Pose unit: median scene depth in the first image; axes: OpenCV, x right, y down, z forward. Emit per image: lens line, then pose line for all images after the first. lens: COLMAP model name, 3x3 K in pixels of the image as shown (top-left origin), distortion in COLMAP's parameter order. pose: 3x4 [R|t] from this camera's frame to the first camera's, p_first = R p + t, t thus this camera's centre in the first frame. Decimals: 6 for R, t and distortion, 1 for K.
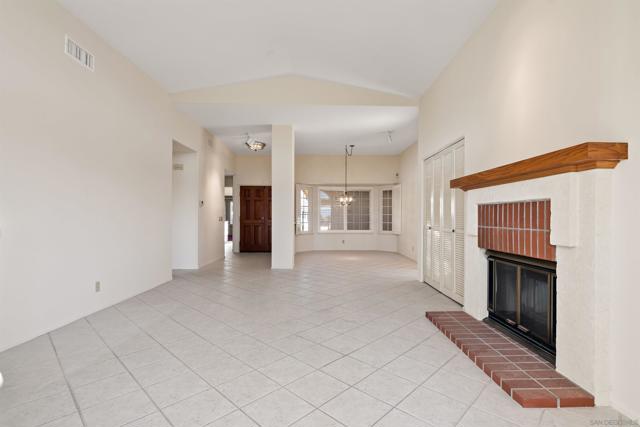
lens RADIAL K [[306.8, 0, 320.6], [0, 306.8, 218.3], [0, 0, 1]] dist [-0.002611, 0.000033]
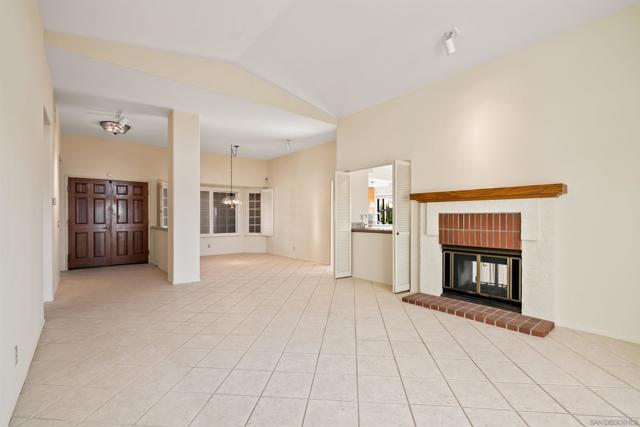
lens RADIAL K [[295.9, 0, 321.9], [0, 295.9, 216.3], [0, 0, 1]] dist [0.007950, -0.000378]
pose [[0.775500, 0.000908, 0.631347, -0.277937], [0.003651, 0.999976, -0.005922, -0.009359], [-0.631338, 0.006898, 0.775477, 0.106618]]
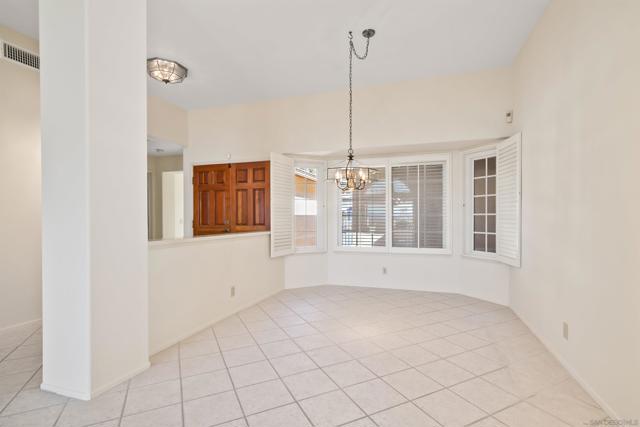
lens RADIAL K [[306.8, 0, 318.9], [0, 306.8, 218.4], [0, 0, 1]] dist [-0.002611, 0.000033]
pose [[0.943766, -0.001770, -0.330611, 0.167895], [0.000443, 0.999992, -0.004090, -0.006039], [0.330615, 0.003714, 0.943758, 0.616197]]
